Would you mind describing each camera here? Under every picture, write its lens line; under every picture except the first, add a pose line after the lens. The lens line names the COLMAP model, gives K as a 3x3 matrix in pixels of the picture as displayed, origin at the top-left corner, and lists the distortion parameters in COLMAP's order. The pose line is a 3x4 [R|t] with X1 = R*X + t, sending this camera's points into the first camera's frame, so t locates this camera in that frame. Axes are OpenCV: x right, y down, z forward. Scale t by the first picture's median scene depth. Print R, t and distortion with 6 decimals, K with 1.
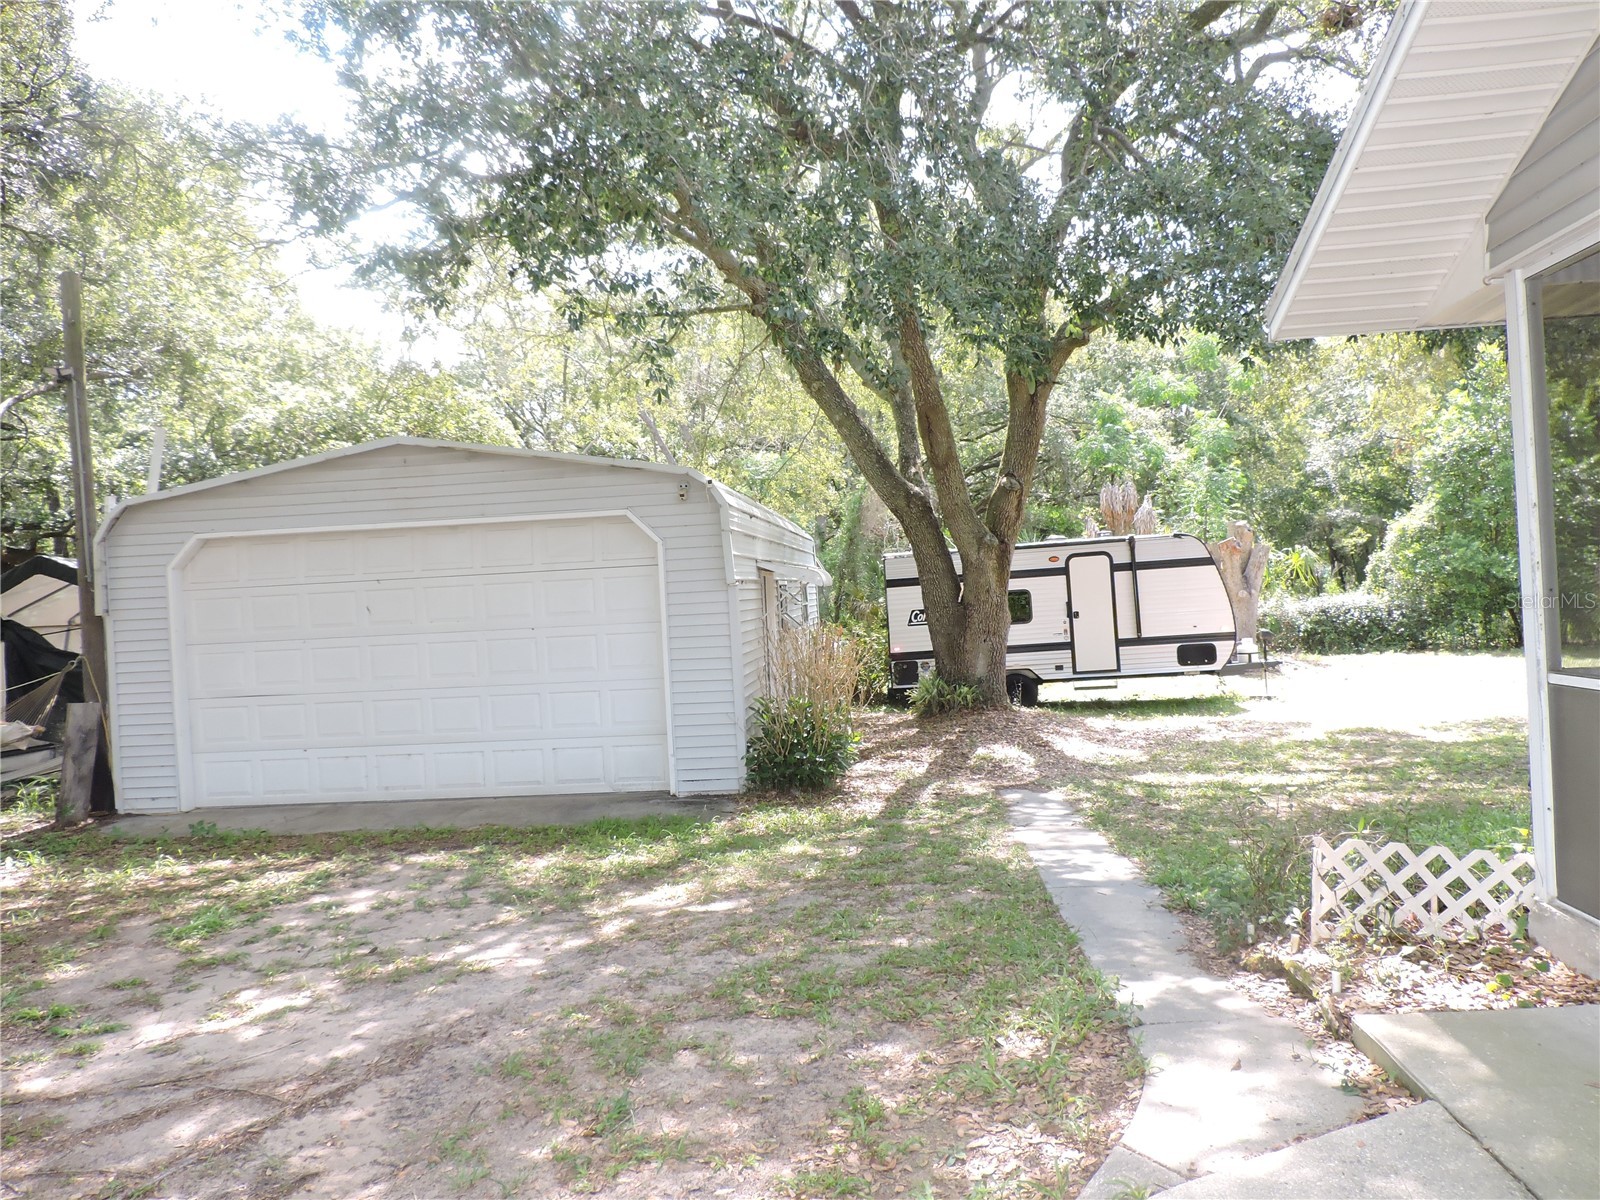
lens RADIAL K [[1129.8, 0, 800.0], [0, 1129.8, 600.0], [0, 0, 1]] dist [-0.018539, 0.001131]
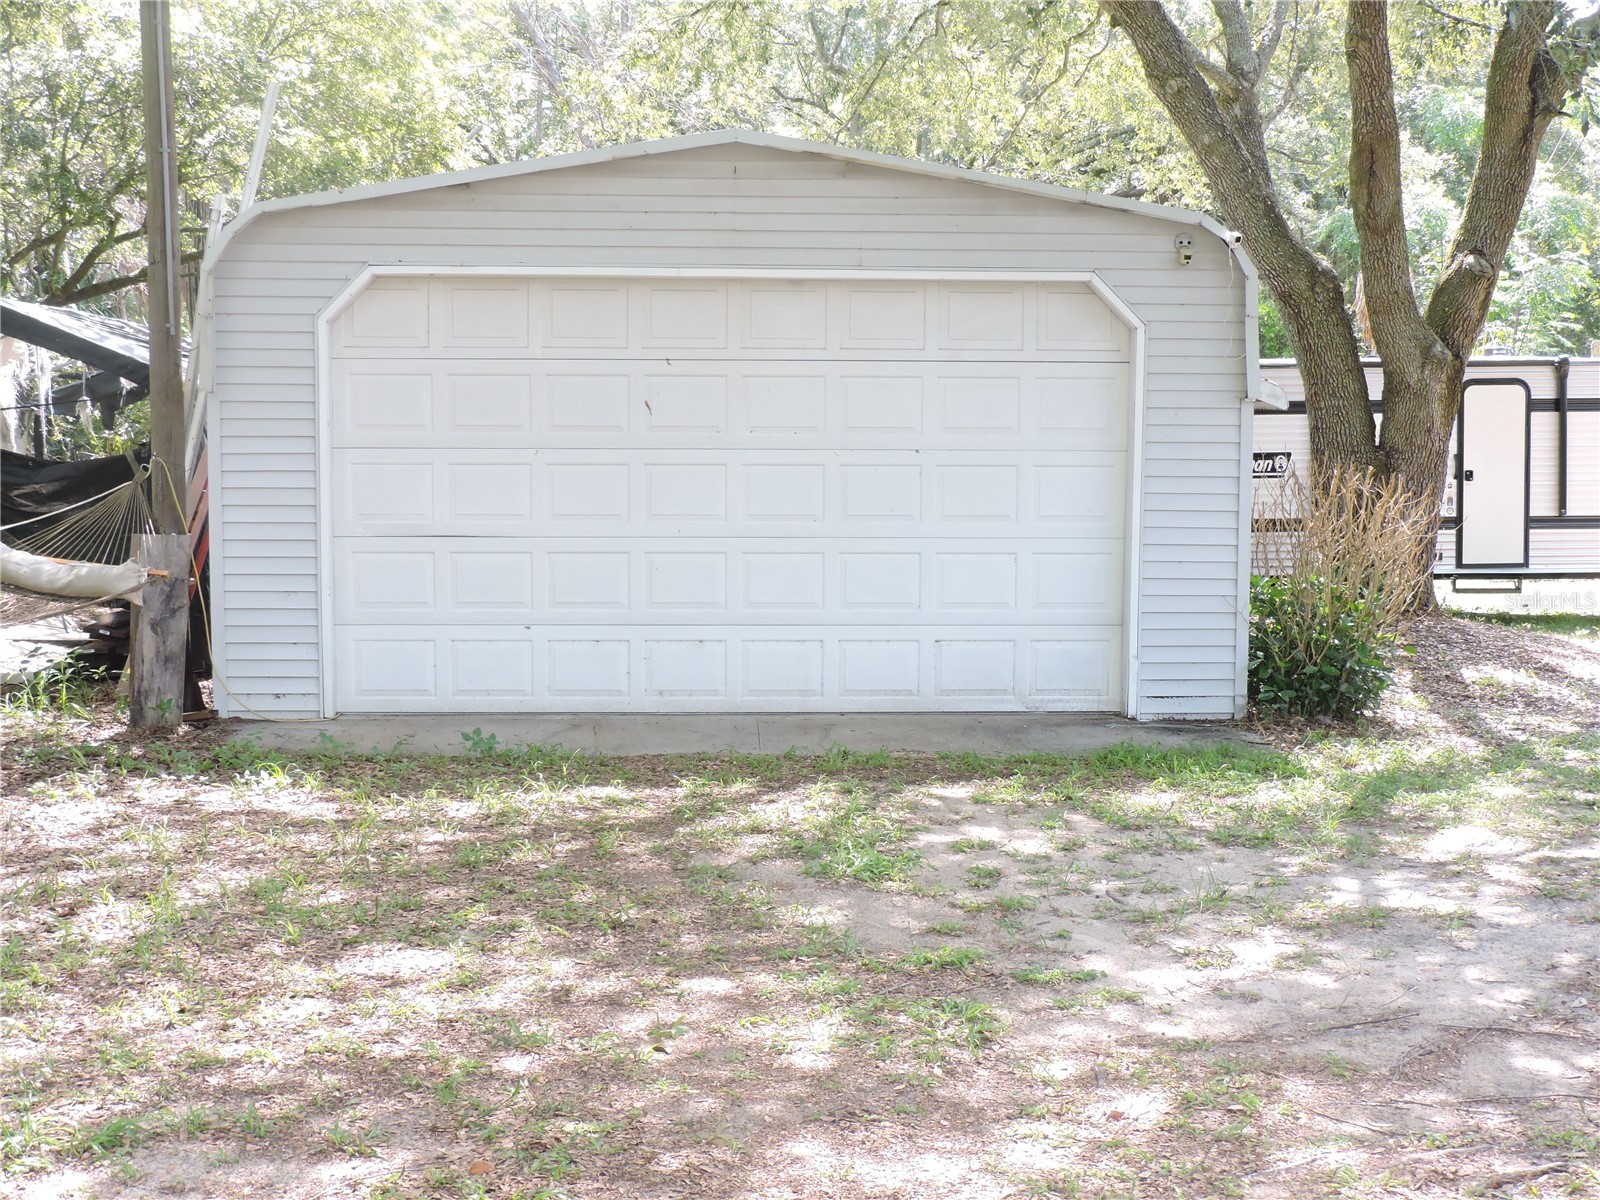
lens RADIAL K [[1984.5, 0, 800.0], [0, 1984.5, 600.0], [0, 0, 1]] dist [-0.068164, 0.003814]
pose [[0.991268, 0.044221, 0.124224, -0.428606], [-0.054656, 0.995142, 0.081890, 0.020550], [-0.120000, -0.087964, 0.988869, -0.101607]]
